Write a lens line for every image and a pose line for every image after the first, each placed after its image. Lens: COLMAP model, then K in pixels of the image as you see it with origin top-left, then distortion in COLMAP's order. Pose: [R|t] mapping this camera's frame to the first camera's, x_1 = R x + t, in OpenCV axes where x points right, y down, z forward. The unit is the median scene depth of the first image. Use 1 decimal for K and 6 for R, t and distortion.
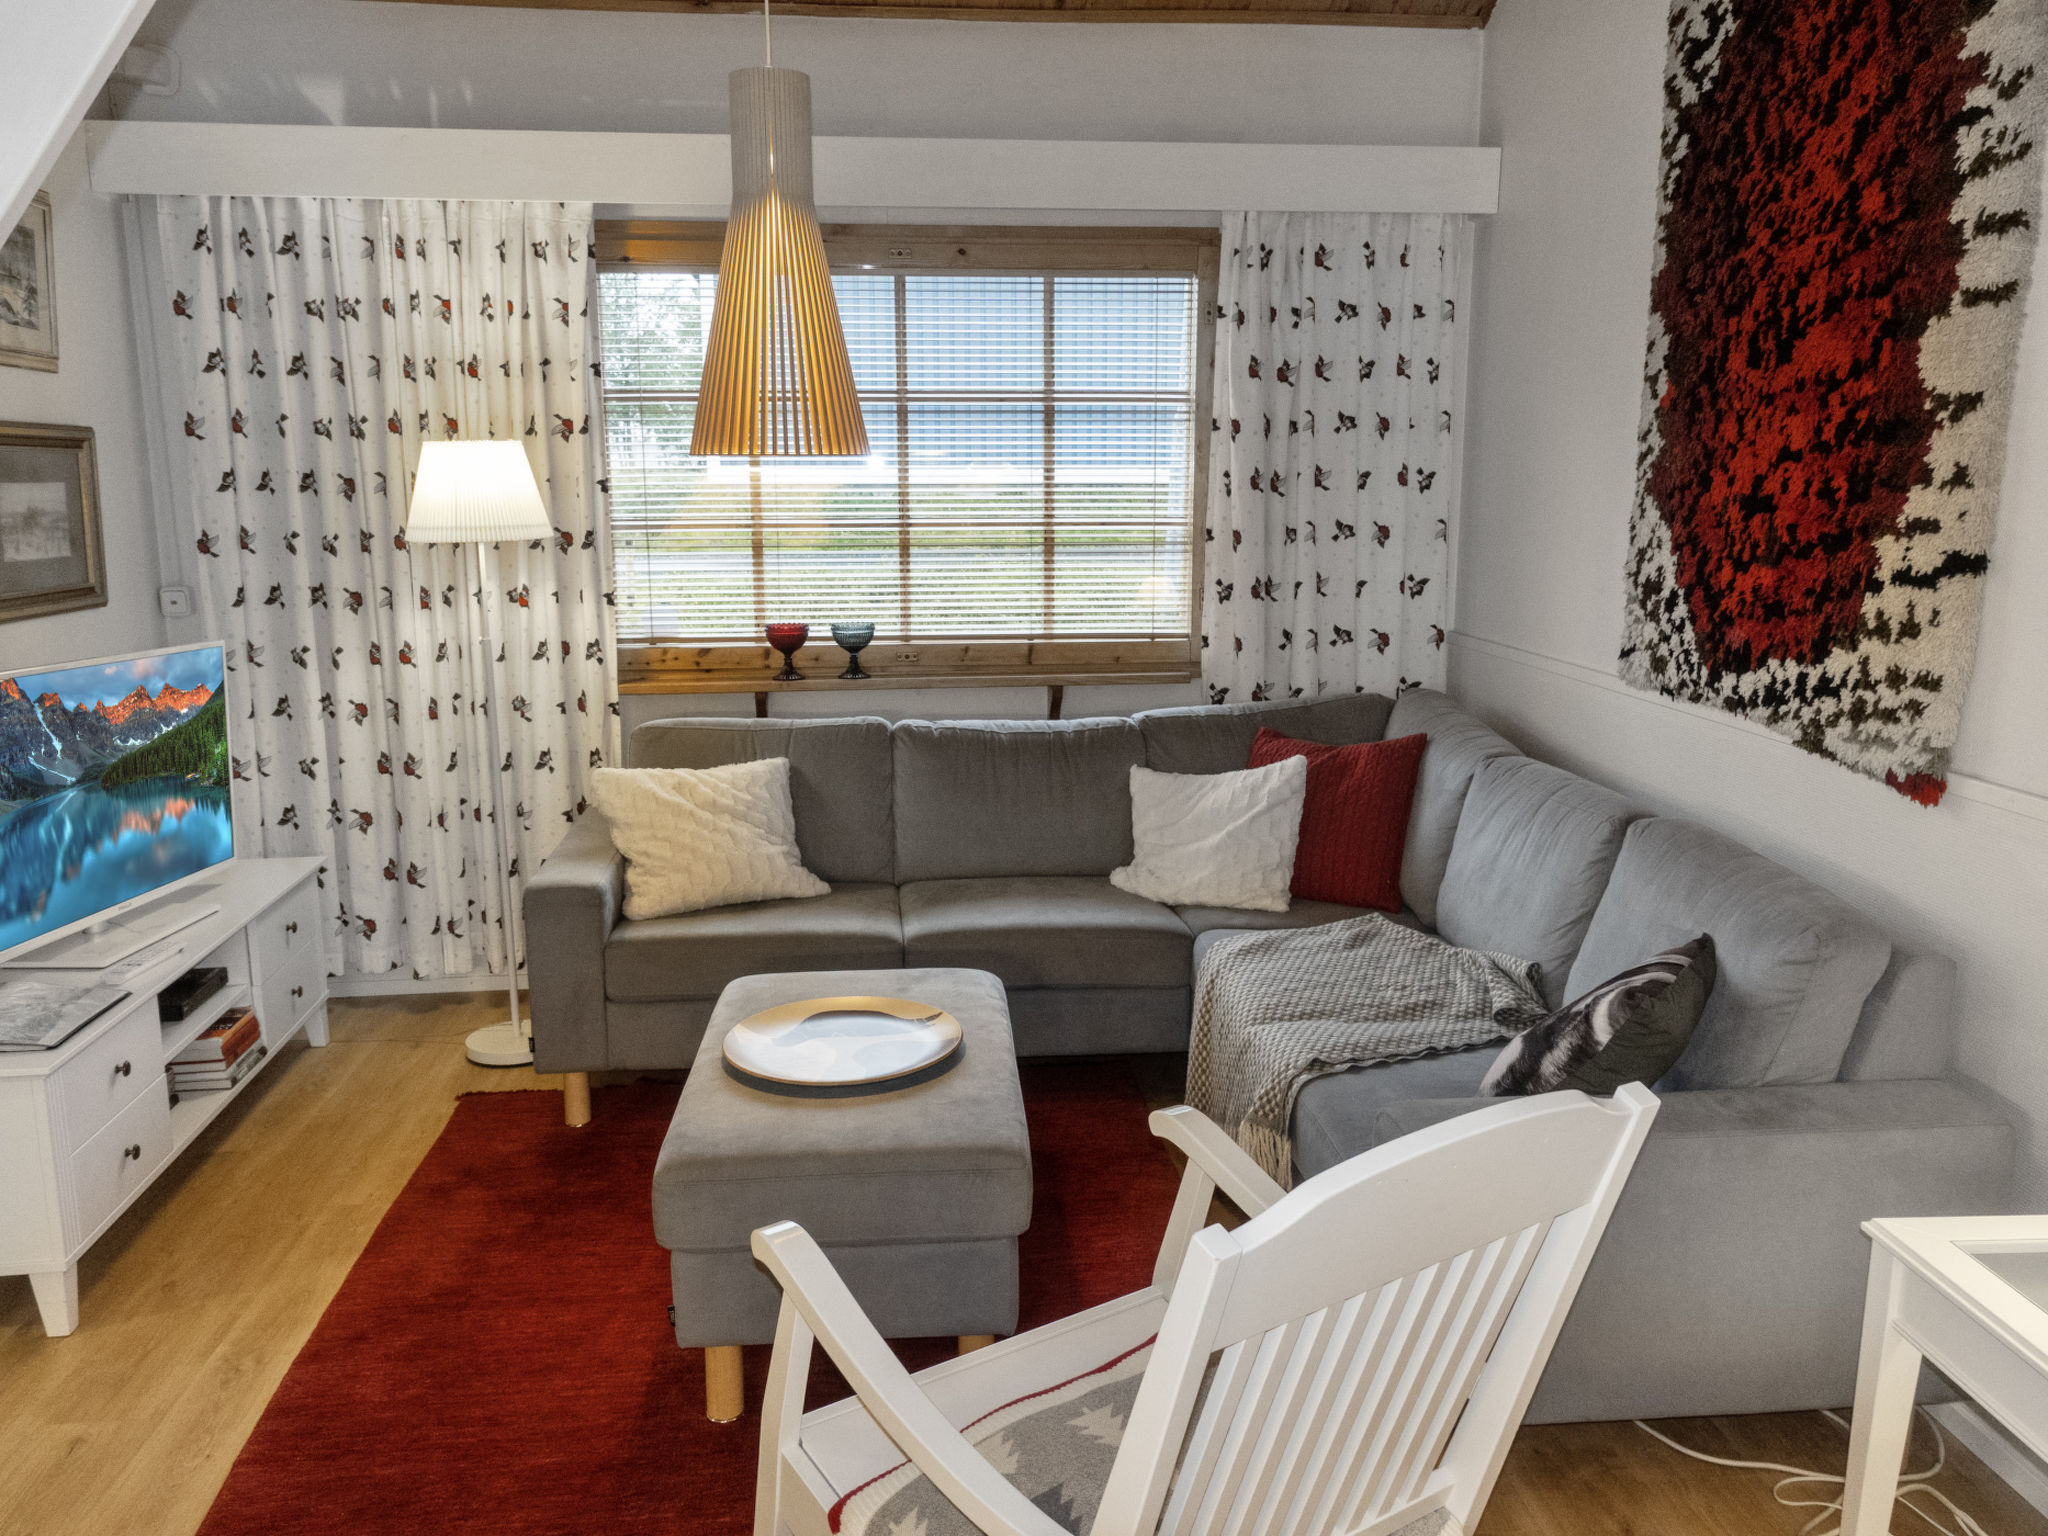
lens RADIAL K [[1580.6, 0, 1022.9], [0, 1580.6, 765.7], [0, 0, 1]] dist [0.005544, -0.007320]
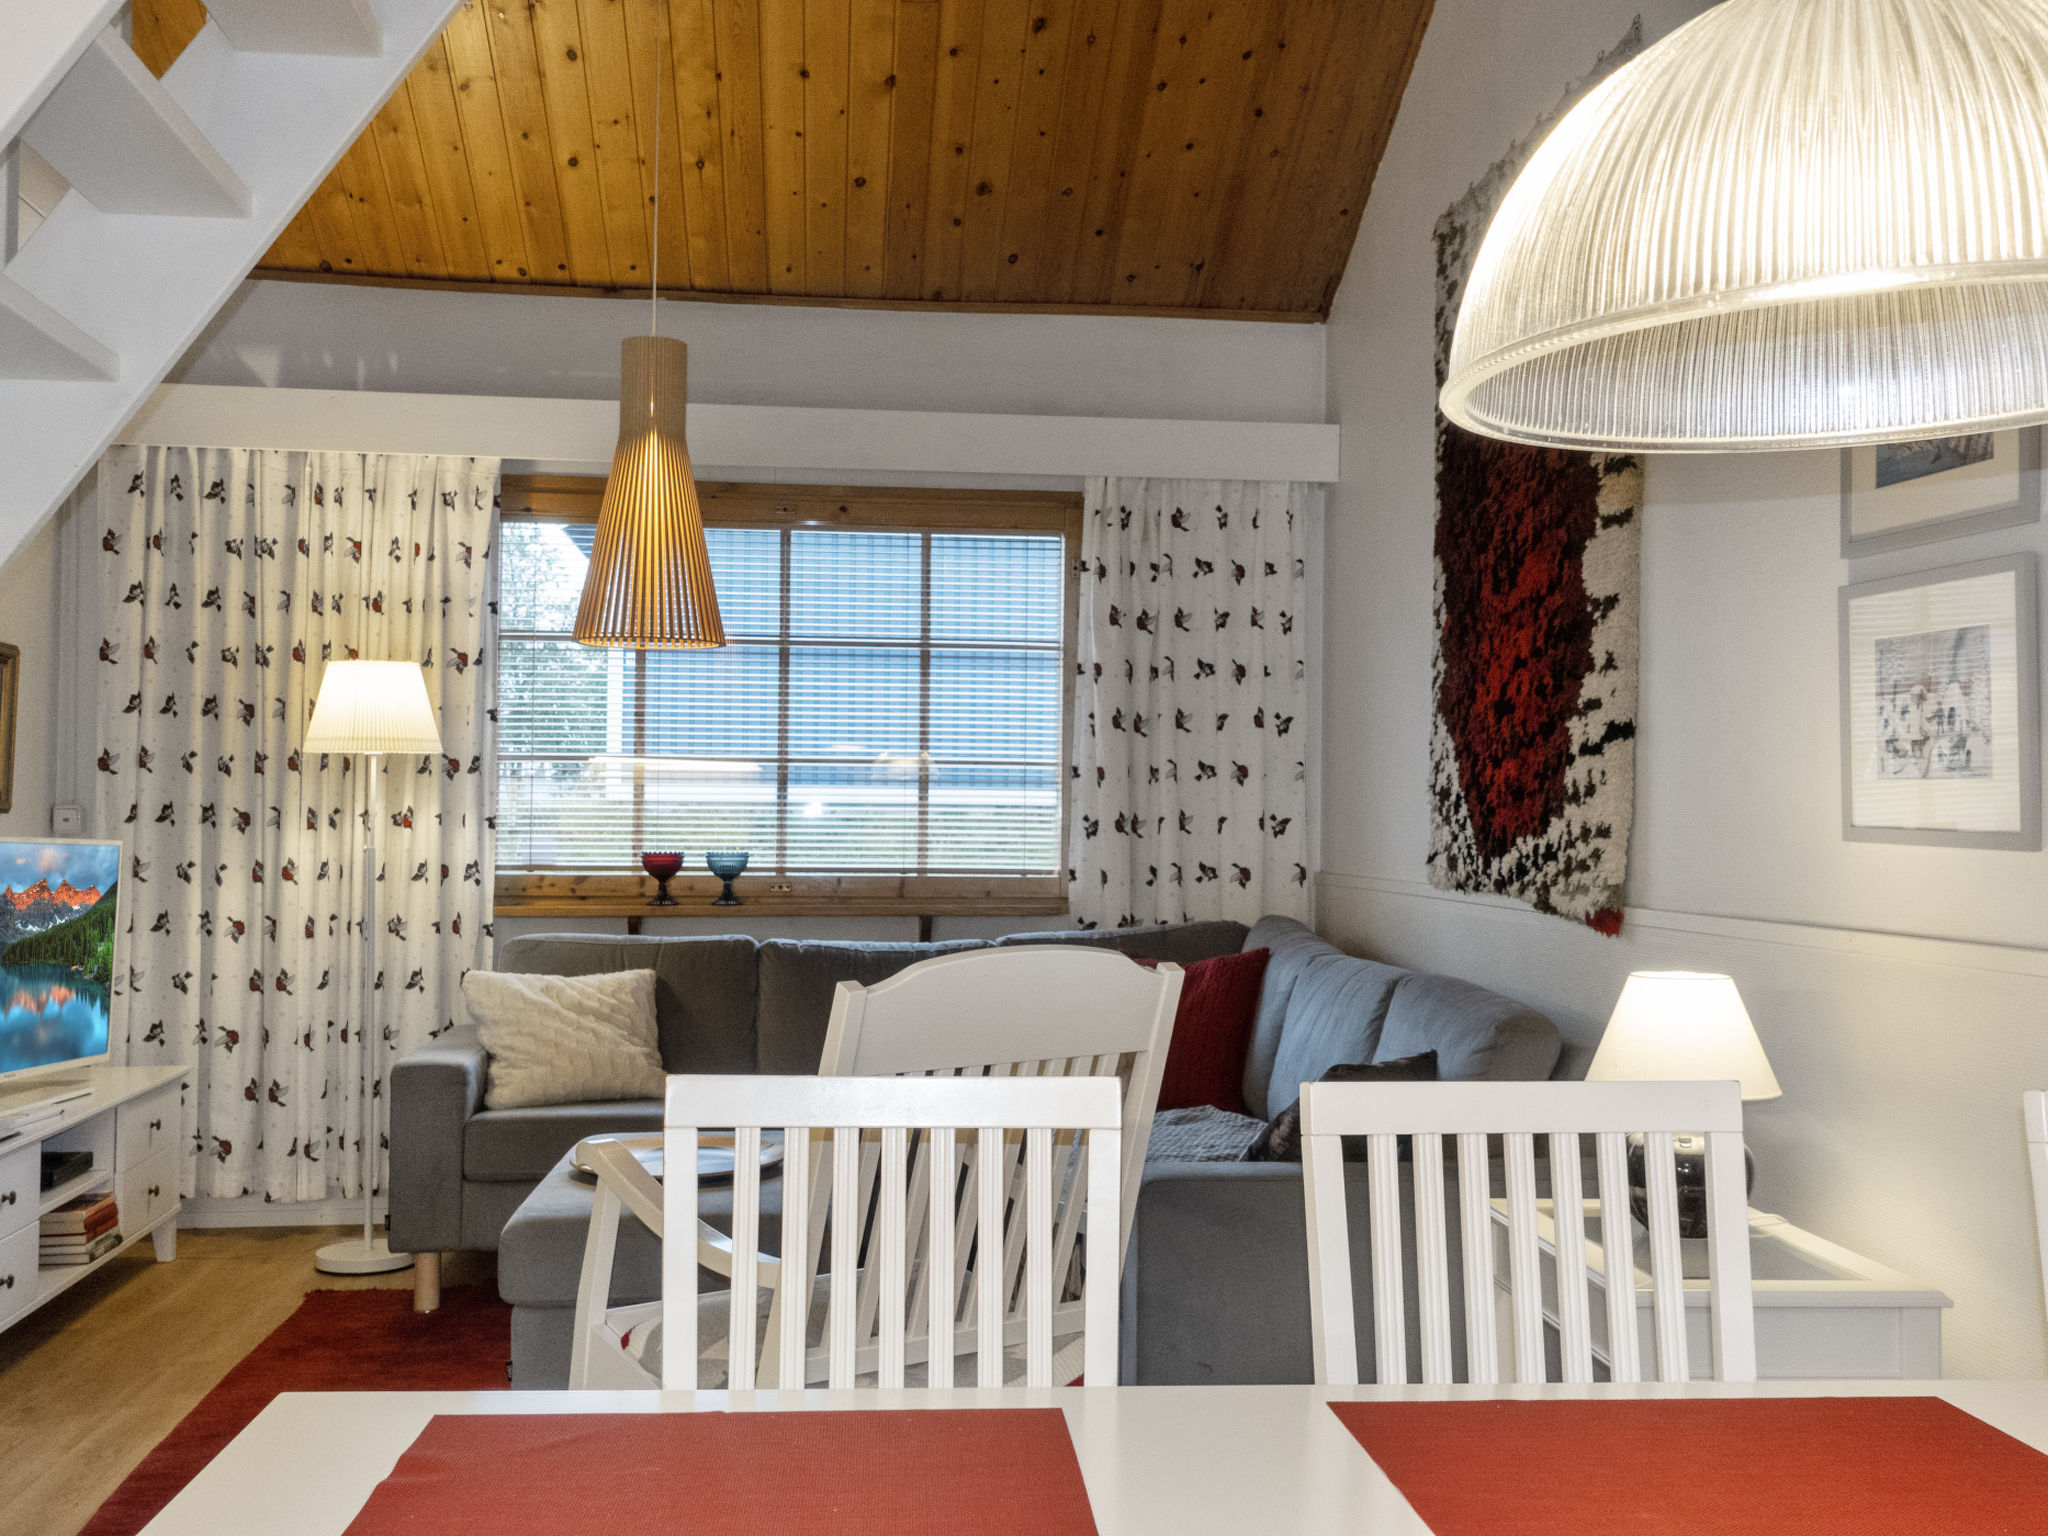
lens RADIAL K [[1915.1, 0, 1020.9], [0, 1915.1, 760.2], [0, 0, 1]] dist [0.000443, 0.000000]
pose [[0.999772, 0.012872, 0.017059, 0.071963], [-0.008940, 0.976961, -0.213229, 0.136533], [-0.019411, 0.213028, 0.976853, -0.272924]]
